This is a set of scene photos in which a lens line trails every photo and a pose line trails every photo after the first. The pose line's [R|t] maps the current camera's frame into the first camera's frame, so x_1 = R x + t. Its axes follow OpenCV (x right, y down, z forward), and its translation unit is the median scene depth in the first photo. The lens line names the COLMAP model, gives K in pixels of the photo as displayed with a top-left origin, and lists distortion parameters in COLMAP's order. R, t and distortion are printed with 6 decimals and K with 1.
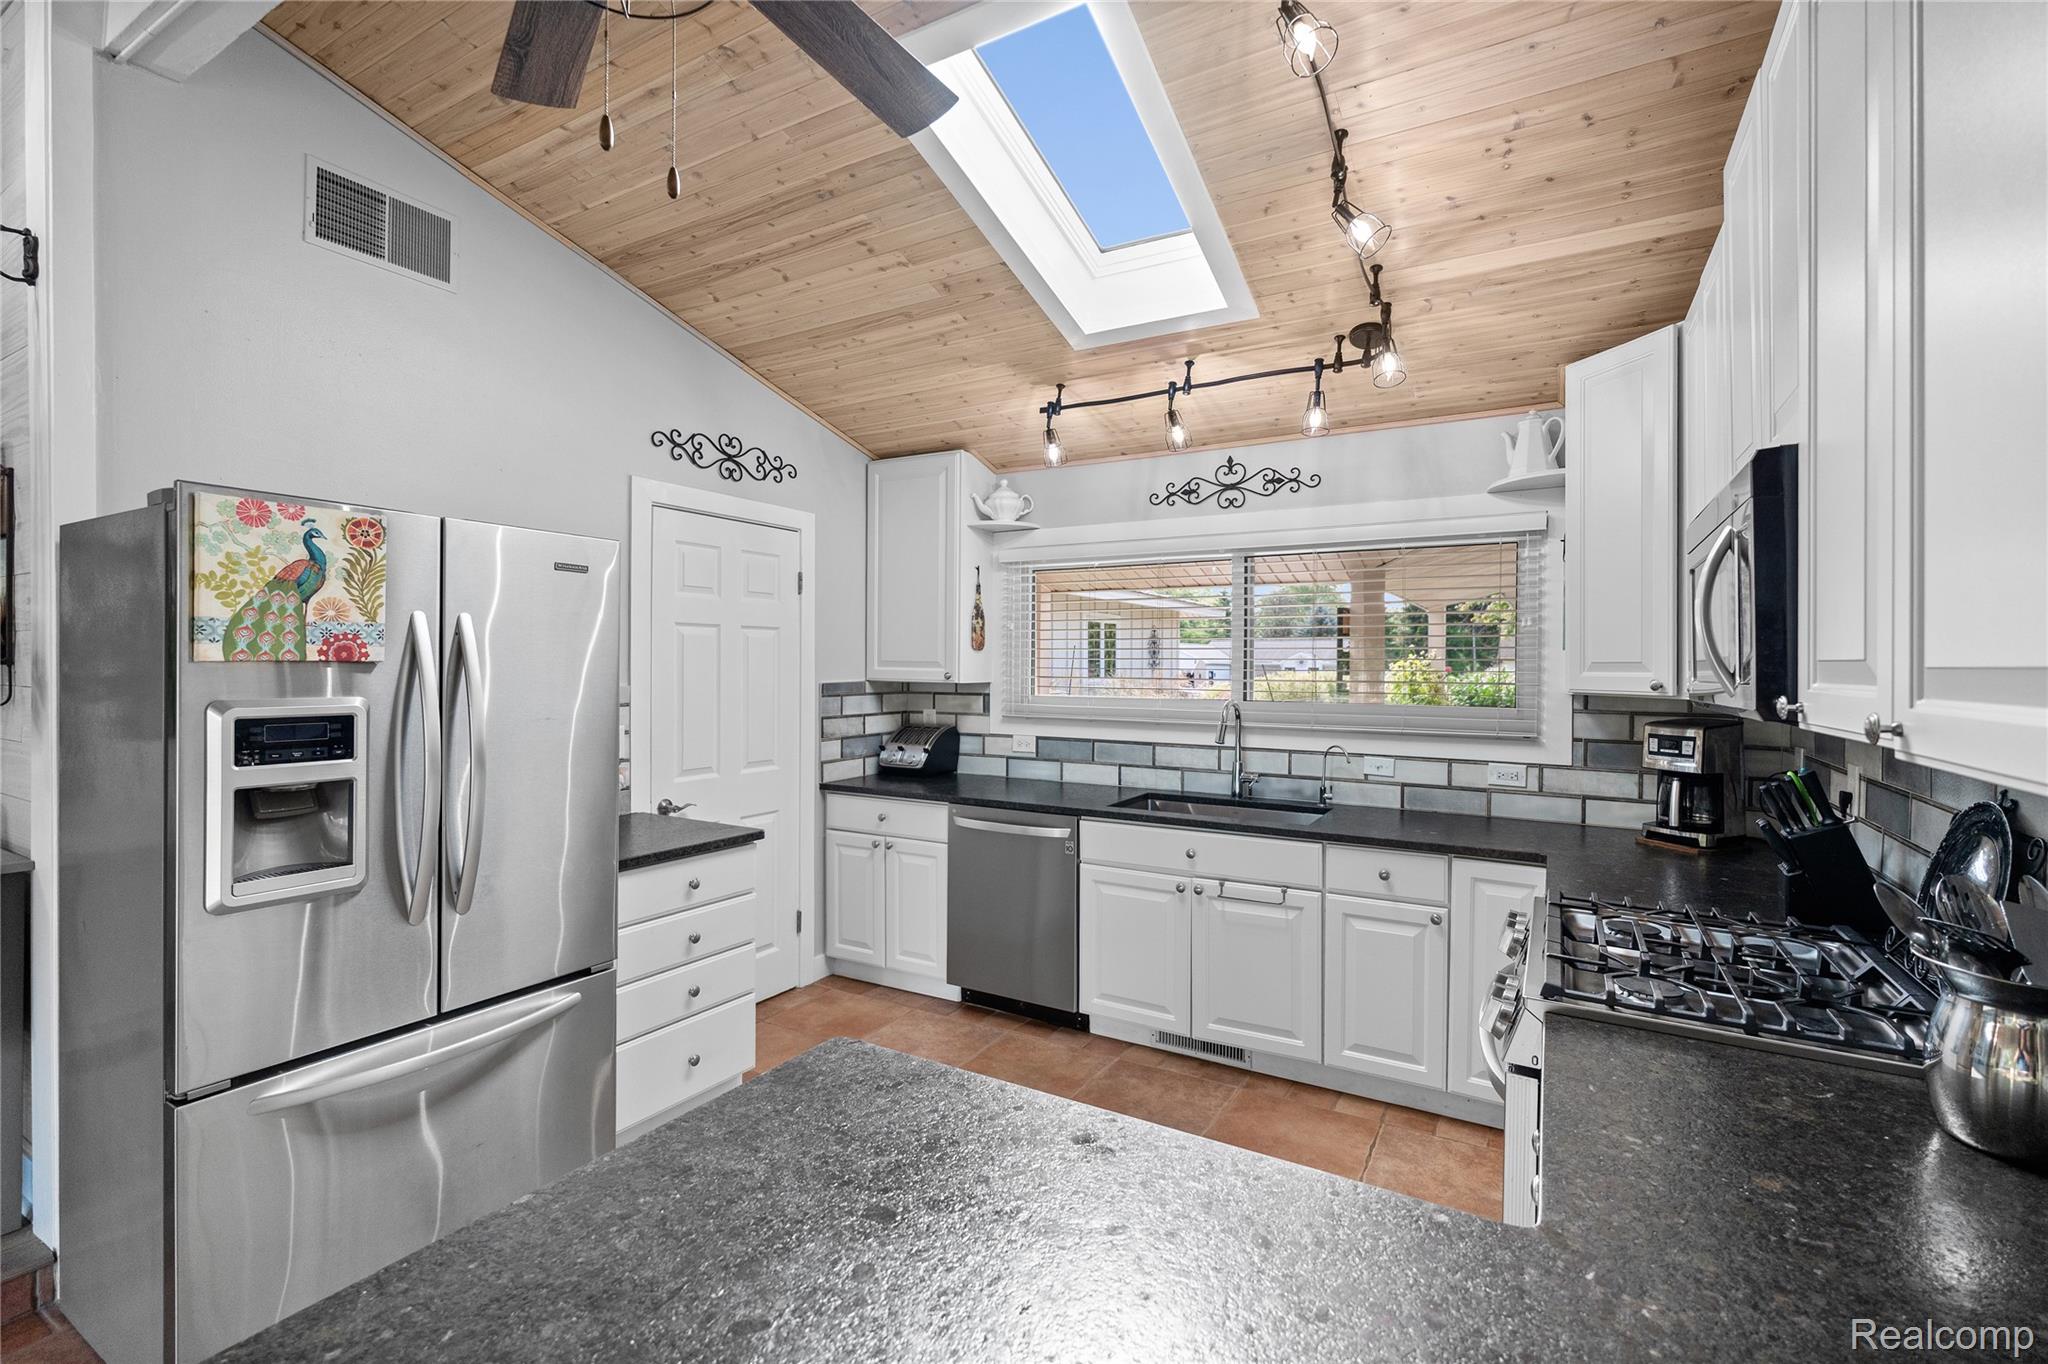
lens RADIAL K [[893.2, 0, 1016.1], [0, 893.2, 668.9], [0, 0, 1]] dist [-0.013300, 0.000451]
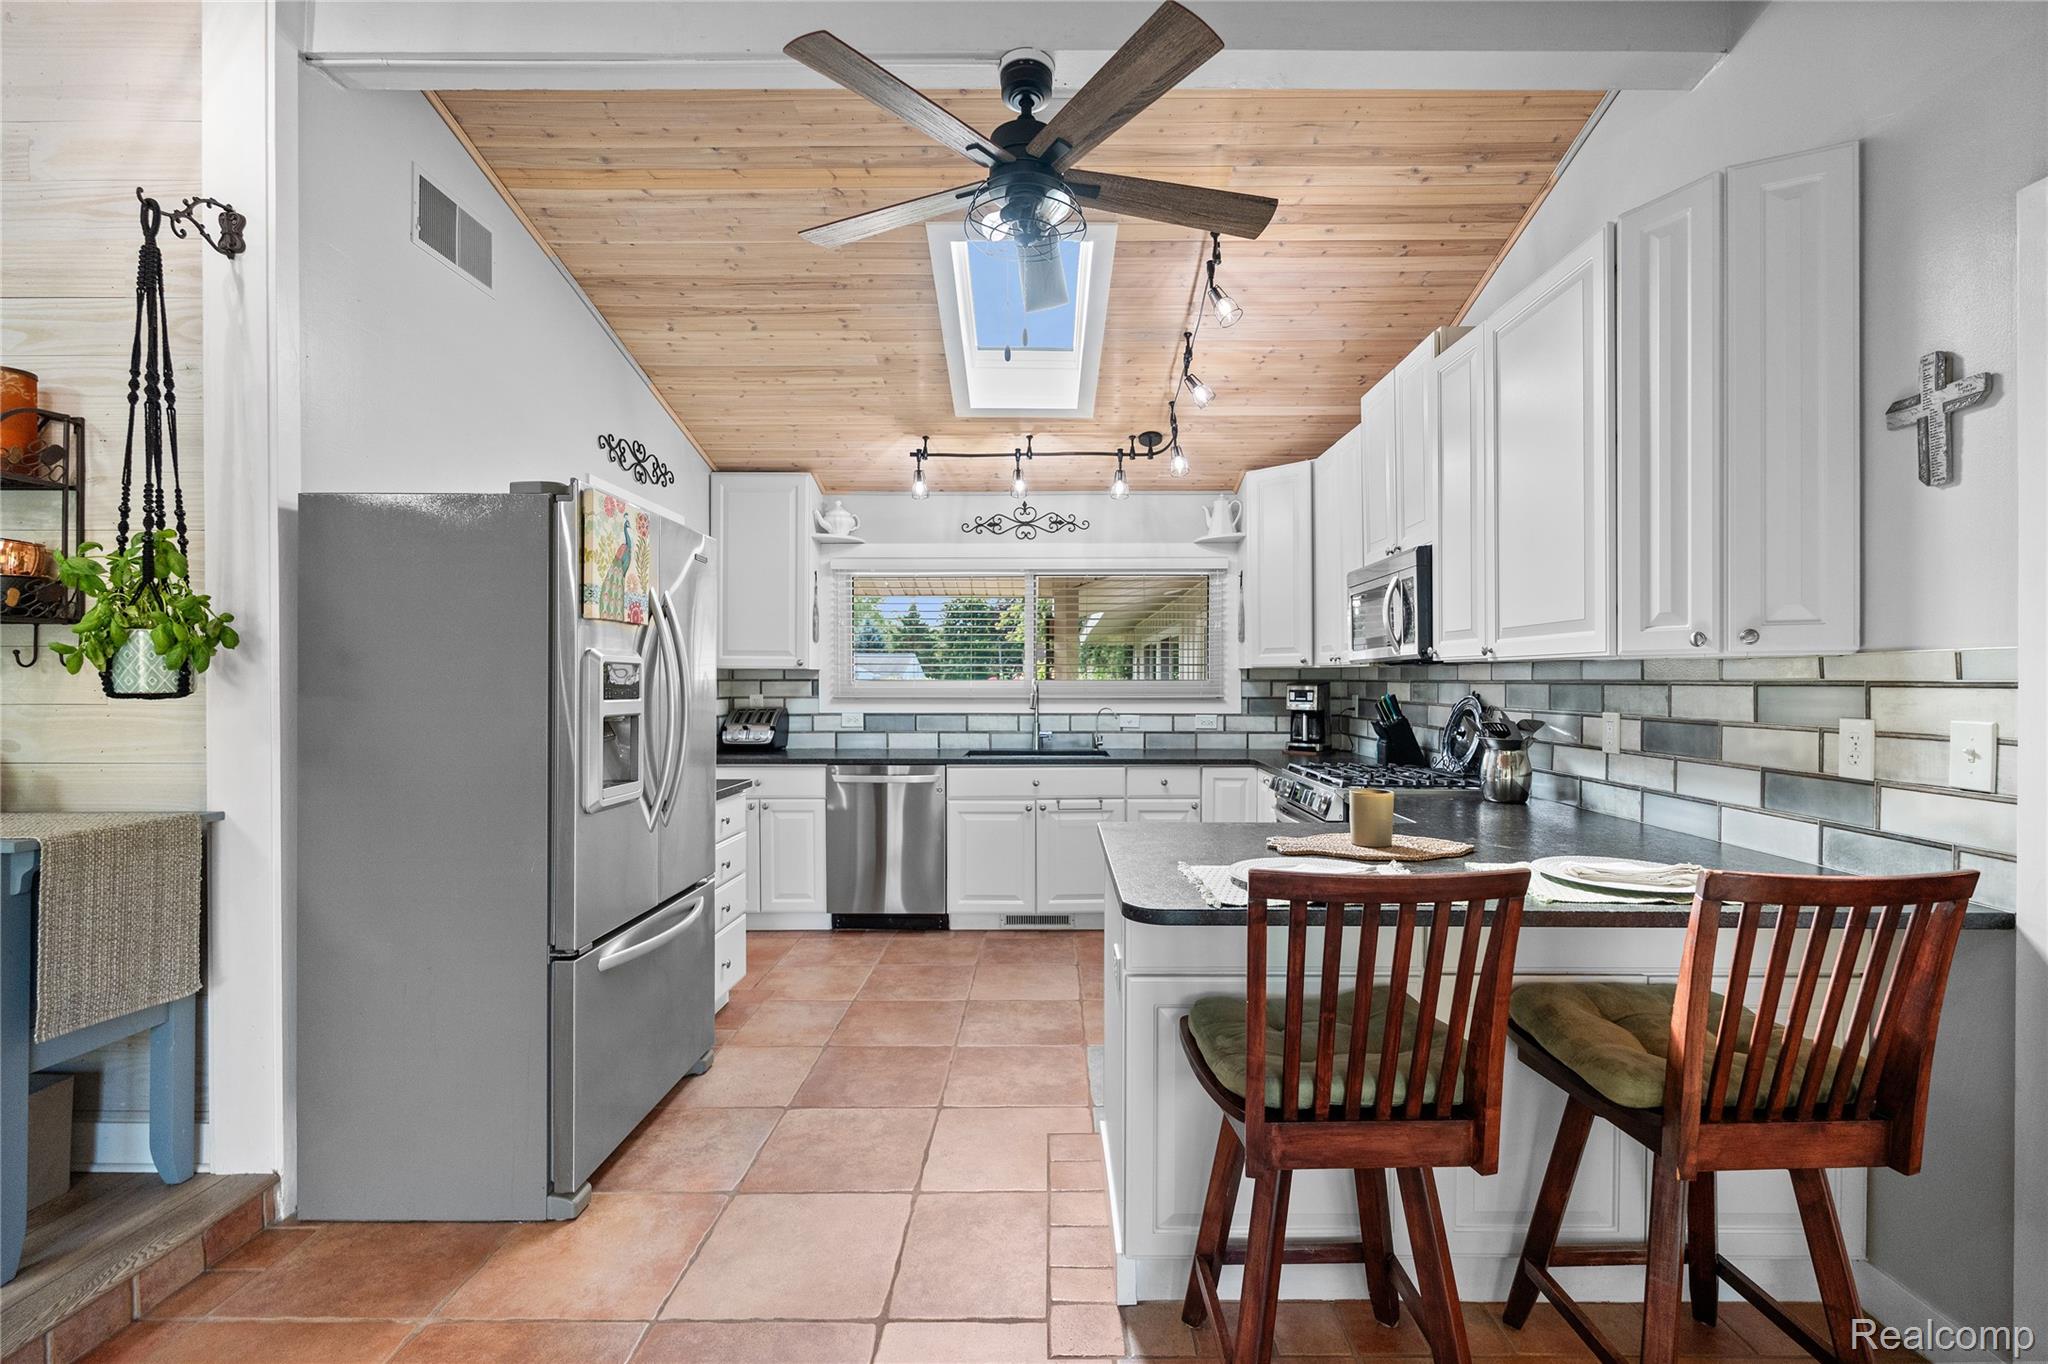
lens RADIAL K [[893.2, 0, 1041.9], [0, 893.2, 681.7], [0, 0, 1]] dist [-0.013300, 0.000451]
pose [[0.867827, -0.006943, 0.496818, -0.479444], [0.007750, 0.999970, 0.000436, 0.043563], [-0.496807, 0.003472, 0.867854, -0.229996]]
